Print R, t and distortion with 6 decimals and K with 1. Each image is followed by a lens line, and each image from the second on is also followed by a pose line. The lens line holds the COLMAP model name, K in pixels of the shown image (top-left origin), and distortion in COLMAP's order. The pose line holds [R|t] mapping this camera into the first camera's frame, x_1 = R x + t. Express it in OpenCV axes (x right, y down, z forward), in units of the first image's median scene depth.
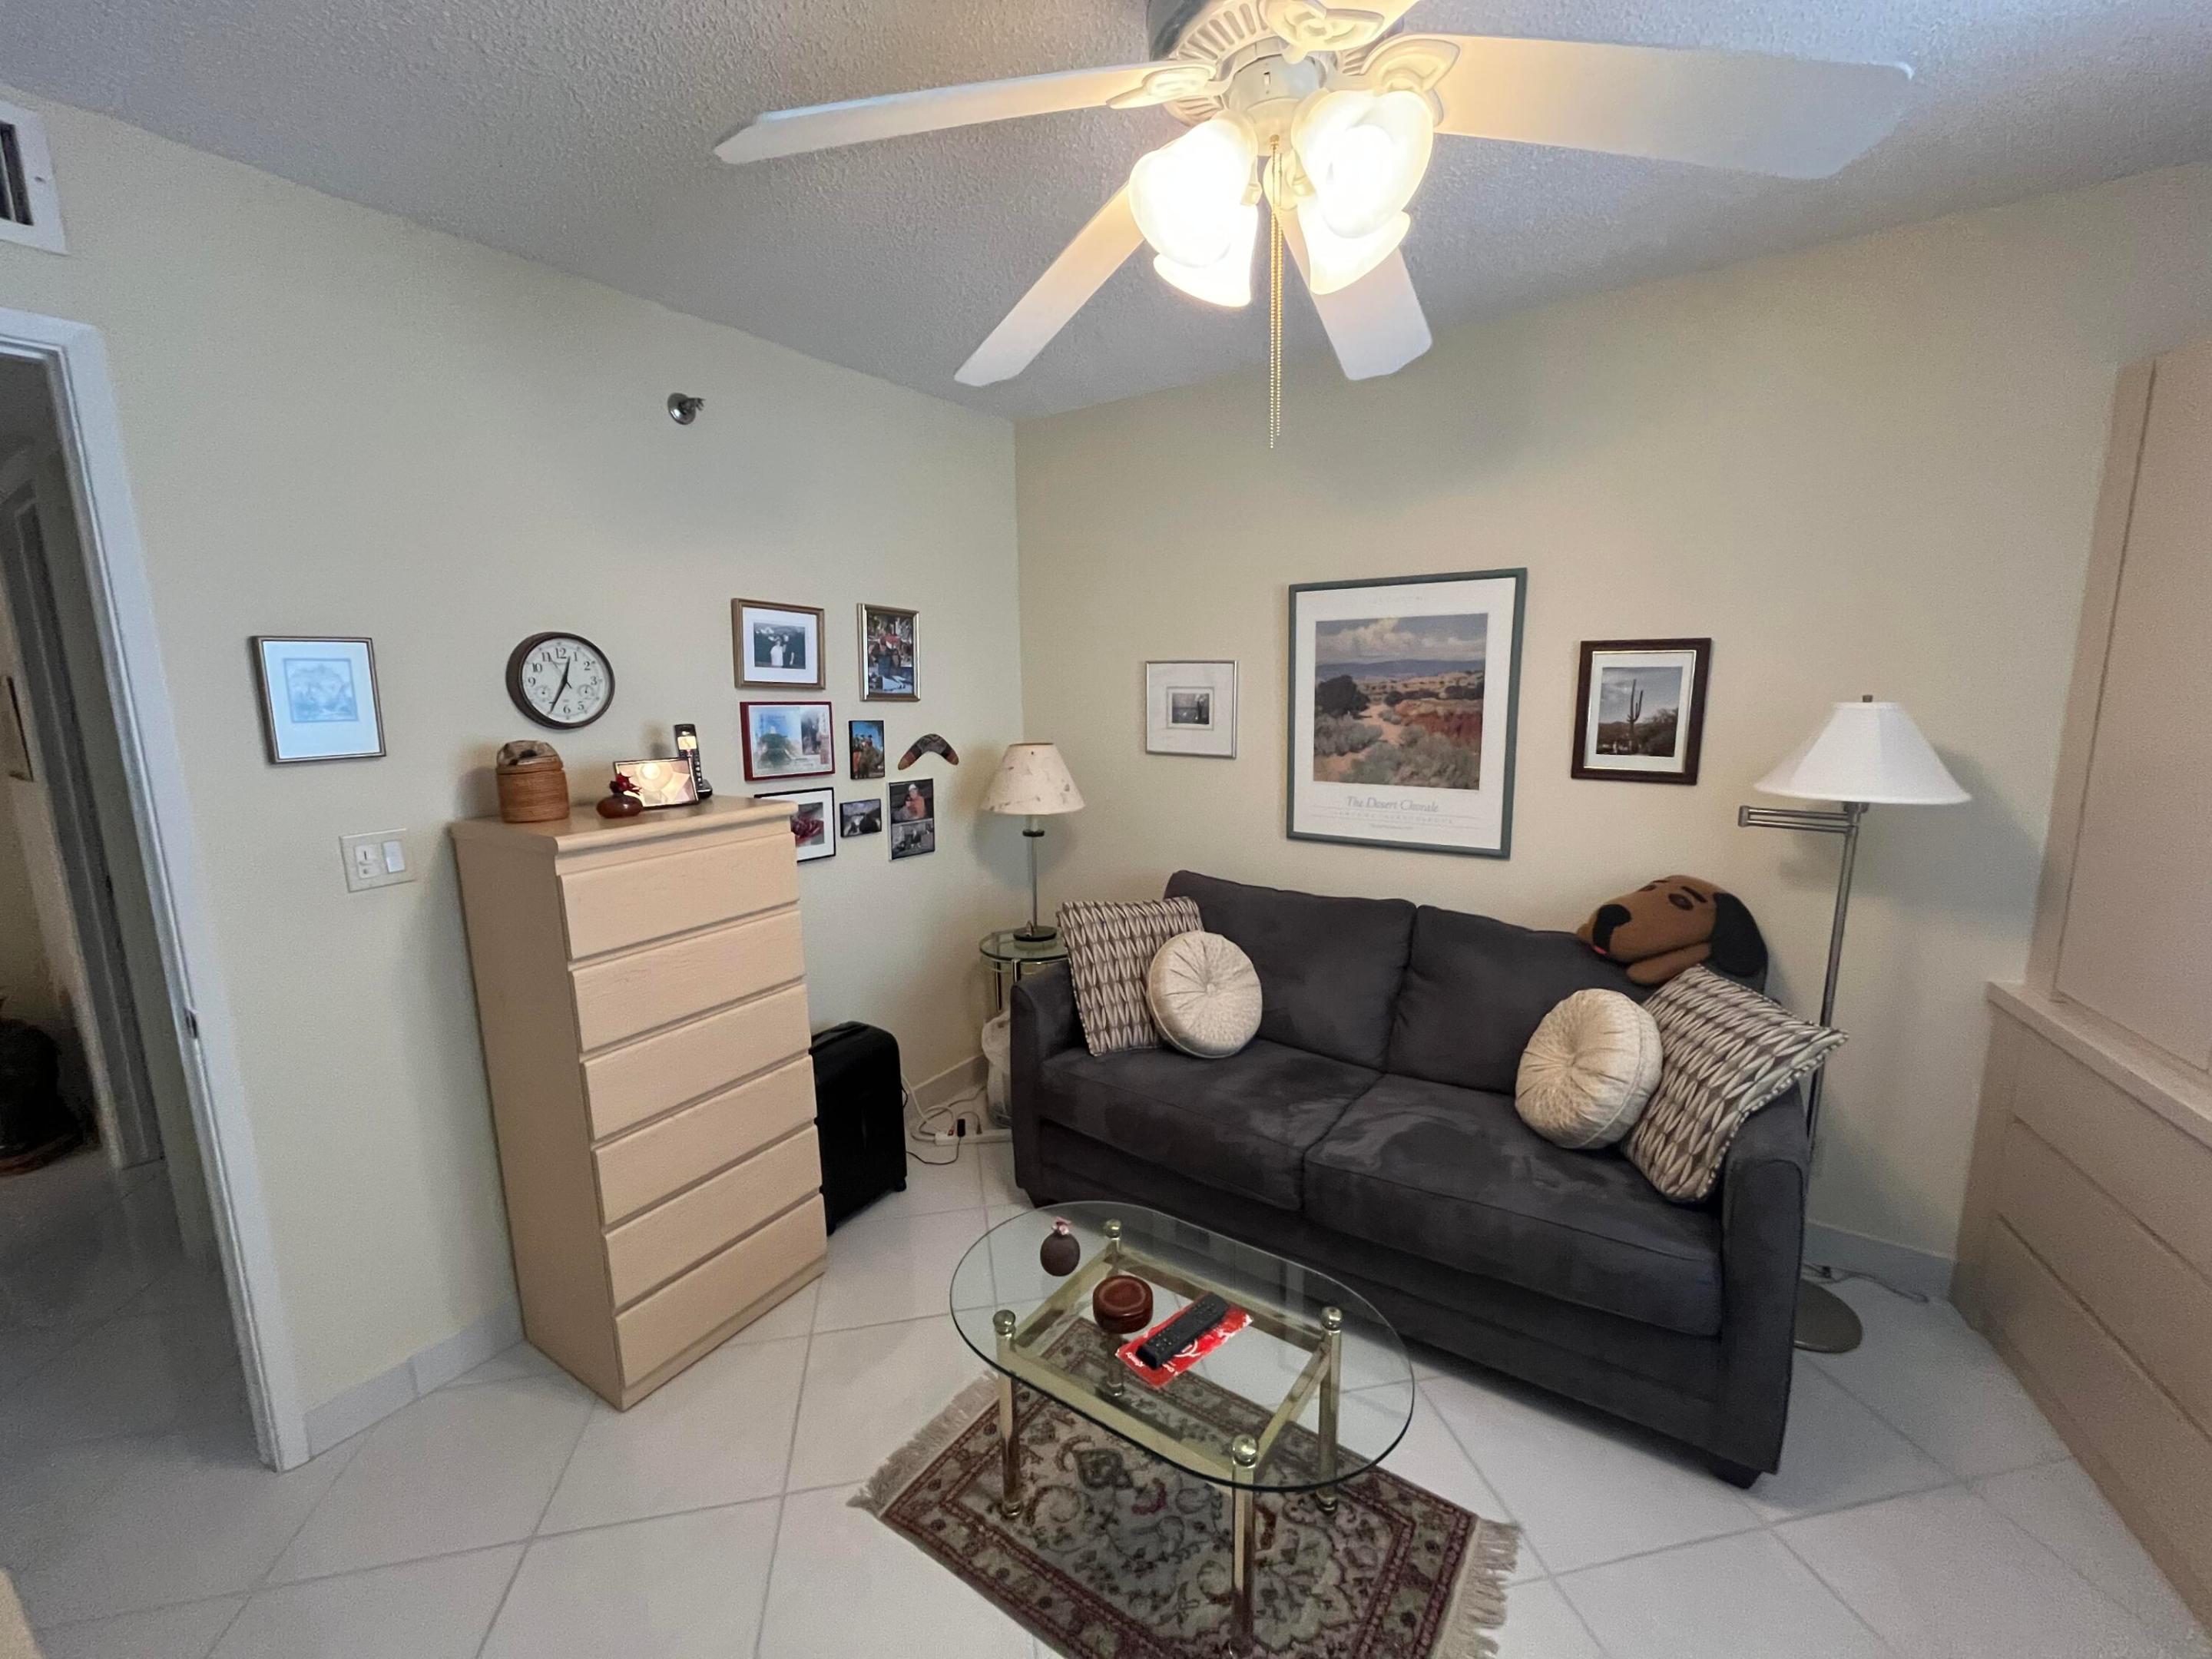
lens RADIAL K [[899.2, 0, 1113.6], [0, 899.2, 830.4], [0, 0, 1]] dist [-0.002730, 0.000229]
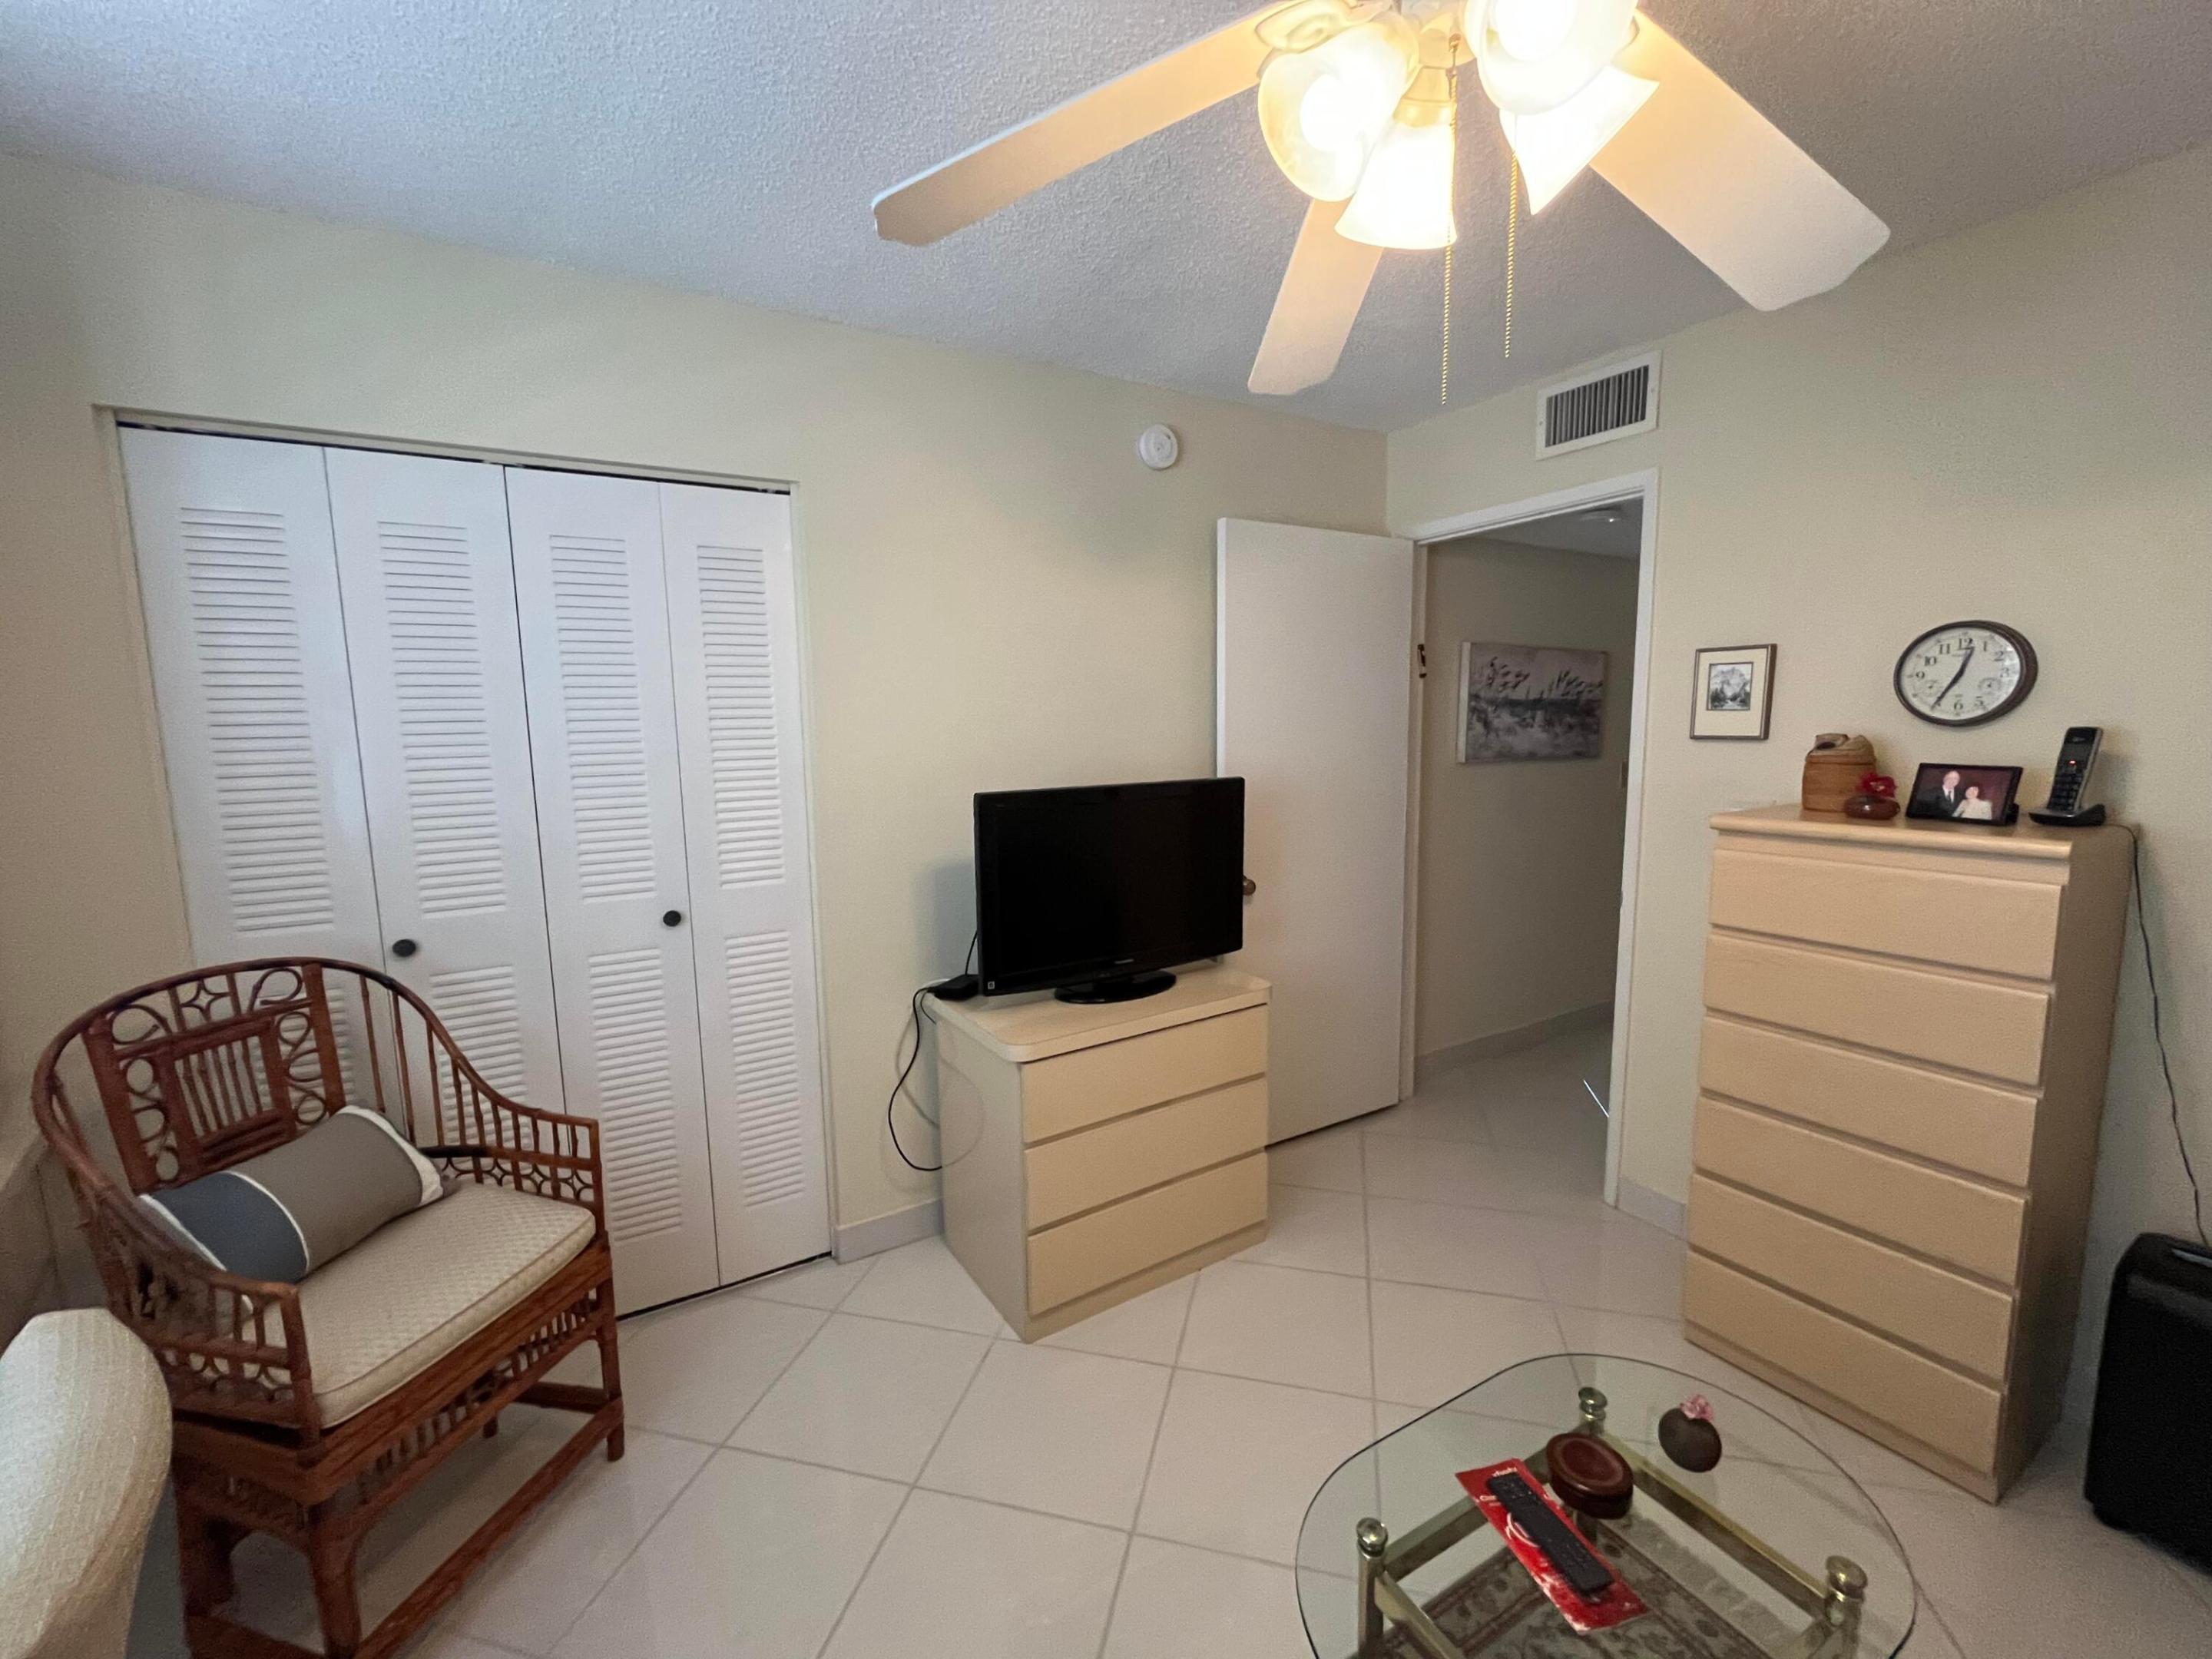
lens RADIAL K [[899.8, 0, 1101.4], [0, 899.8, 825.9], [0, 0, 1]] dist [-0.002784, 0.000353]
pose [[-0.450429, 0.137197, -0.882208, 0.453781], [-0.122061, 0.969382, 0.213074, -0.075651], [0.884429, 0.203658, -0.419891, 0.467180]]
